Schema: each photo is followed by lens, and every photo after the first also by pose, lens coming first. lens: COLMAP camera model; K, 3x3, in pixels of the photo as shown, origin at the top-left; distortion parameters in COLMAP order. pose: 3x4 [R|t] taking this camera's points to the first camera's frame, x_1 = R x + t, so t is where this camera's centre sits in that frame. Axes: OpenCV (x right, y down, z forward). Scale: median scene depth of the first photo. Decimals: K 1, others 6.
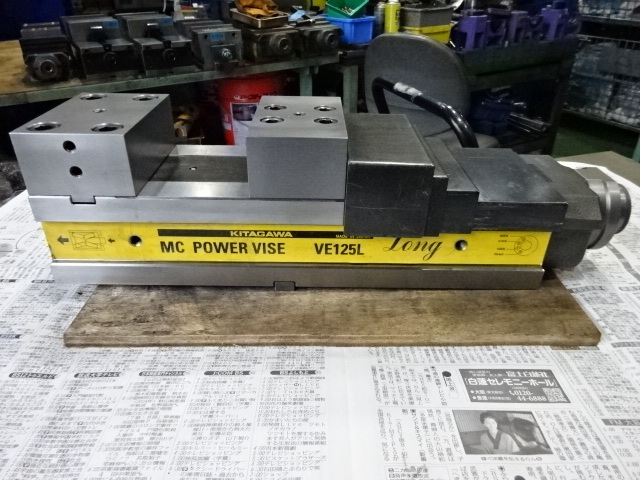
lens RADIAL K [[470.2, 0, 320.0], [0, 470.2, 240.0], [0, 0, 1]] dist [0.009999, -0.010569]
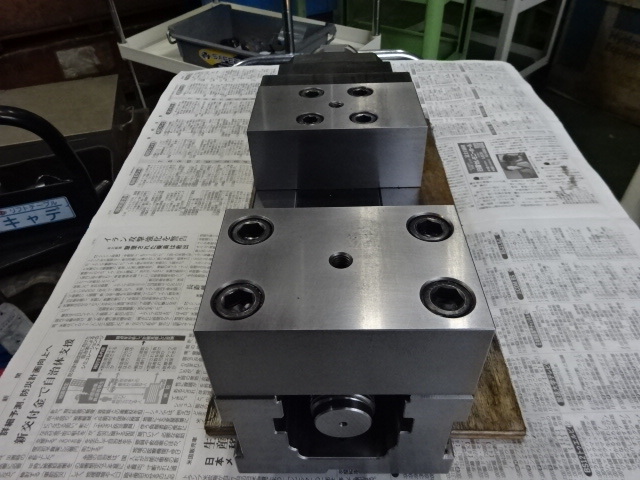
lens RADIAL K [[470.2, 0, 320.0], [0, 470.2, 240.0], [0, 0, 1]] dist [0.009999, -0.010569]
pose [[0.018824, -0.673260, 0.739167, -1.098554], [0.535601, 0.631061, 0.561154, -0.787216], [-0.844261, 0.385335, 0.372477, 1.010724]]
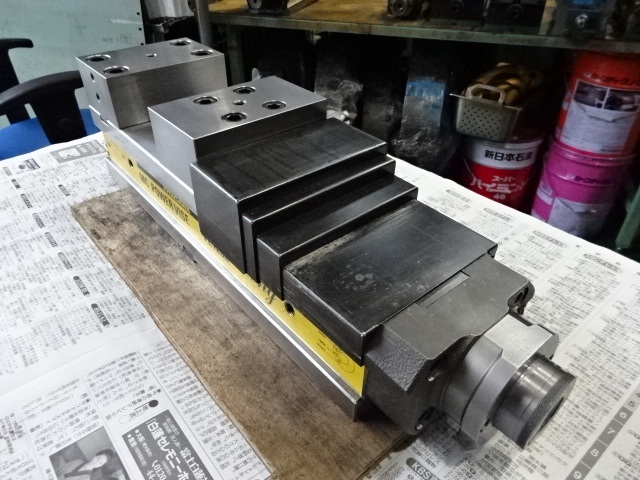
lens RADIAL K [[470.2, 0, 320.0], [0, 470.2, 240.0], [0, 0, 1]] dist [0.009999, -0.010569]
pose [[0.641610, 0.455254, -0.617317, 1.001013], [-0.387763, 0.886912, 0.251050, -0.413456], [0.661798, 0.078296, 0.745583, 0.521786]]
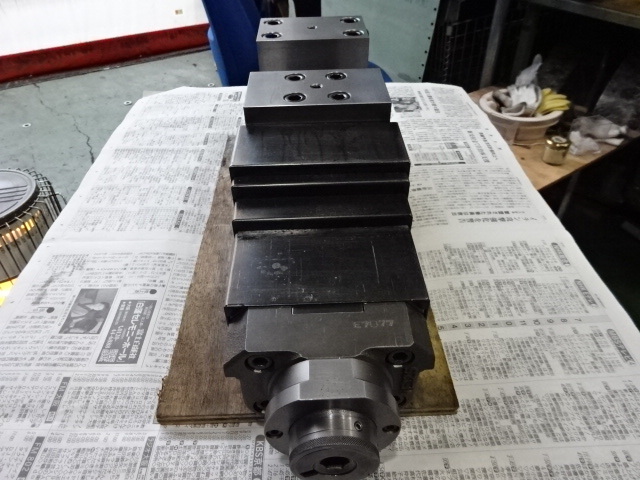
lens RADIAL K [[469.3, 0, 320.0], [0, 469.3, 240.0], [0, 0, 1]] dist [0.001523, 0.005706]
pose [[0.027839, 0.640255, -0.767658, 1.257404], [-0.492983, 0.676862, 0.546650, -0.781466], [0.869593, 0.363224, 0.334478, 0.990485]]
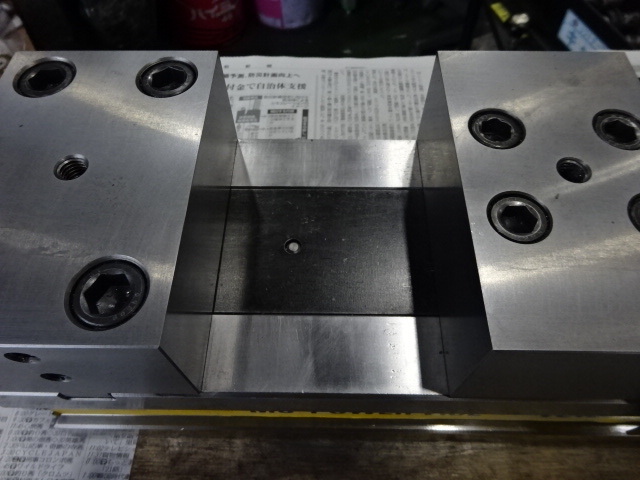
lens RADIAL K [[470.2, 0, 320.0], [0, 470.2, 240.0], [0, 0, 1]] dist [0.009999, -0.010569]
pose [[0.999446, 0.001191, -0.033259, -0.305325], [0.014310, 0.886876, 0.461787, -0.507845], [0.030046, -0.462007, 0.886367, 0.783734]]
